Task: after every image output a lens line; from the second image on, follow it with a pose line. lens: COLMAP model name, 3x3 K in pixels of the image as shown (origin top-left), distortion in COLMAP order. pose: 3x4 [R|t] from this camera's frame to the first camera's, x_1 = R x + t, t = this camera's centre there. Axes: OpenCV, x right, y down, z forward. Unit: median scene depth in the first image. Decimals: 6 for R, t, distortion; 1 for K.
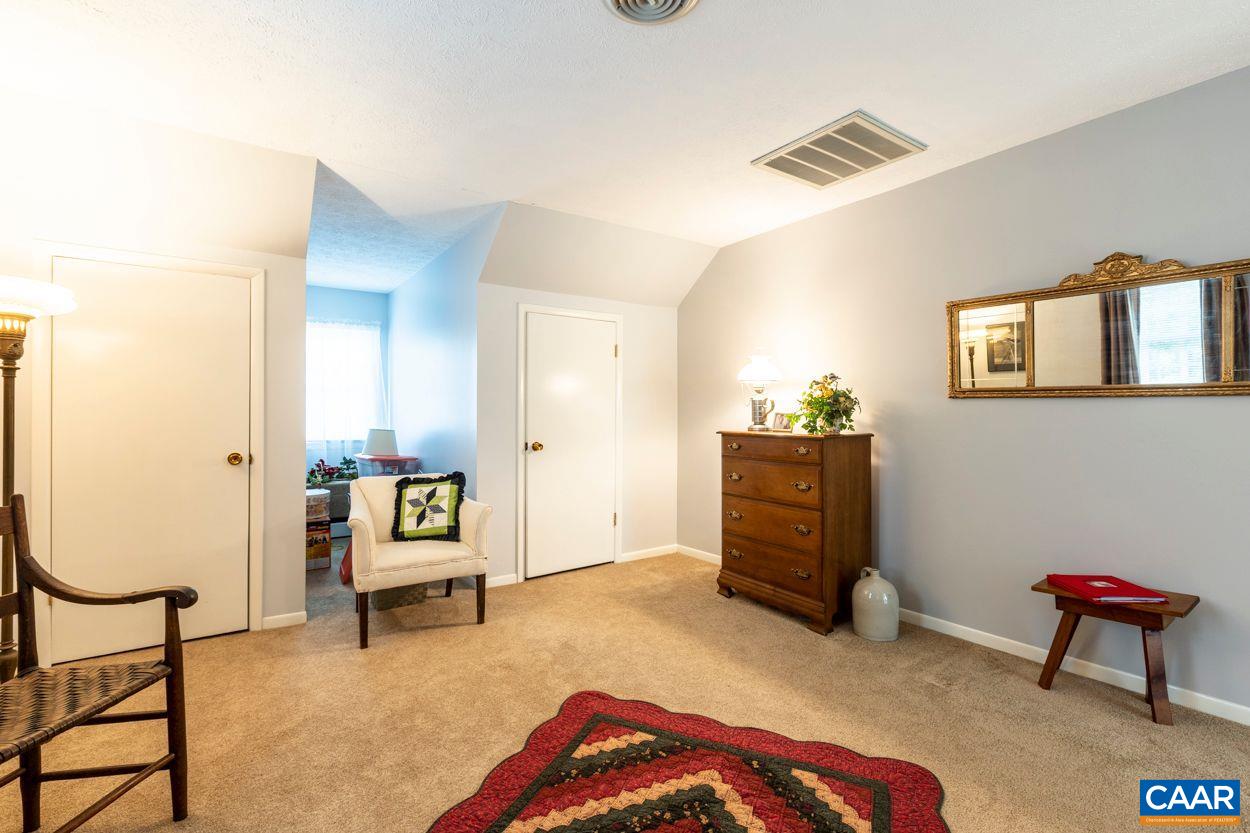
lens RADIAL K [[554.4, 0, 619.3], [0, 554.4, 413.8], [0, 0, 1]] dist [-0.001242, -0.000154]
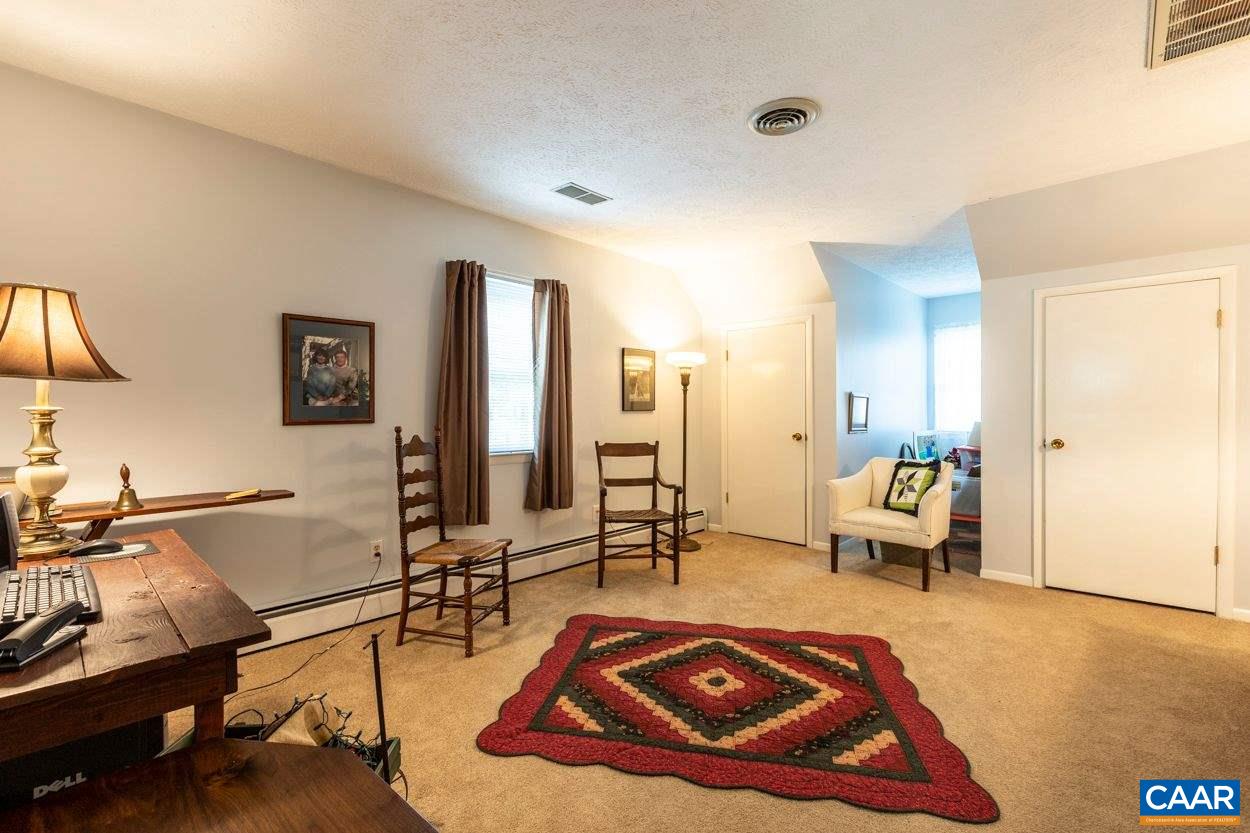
lens RADIAL K [[554.4, 0, 619.3], [0, 554.4, 413.8], [0, 0, 1]] dist [-0.001242, -0.000154]
pose [[0.221527, 0.008896, -0.975114, 0.751255], [0.004980, 0.999935, 0.010253, -0.004473], [0.975142, -0.007128, 0.221468, 0.135254]]
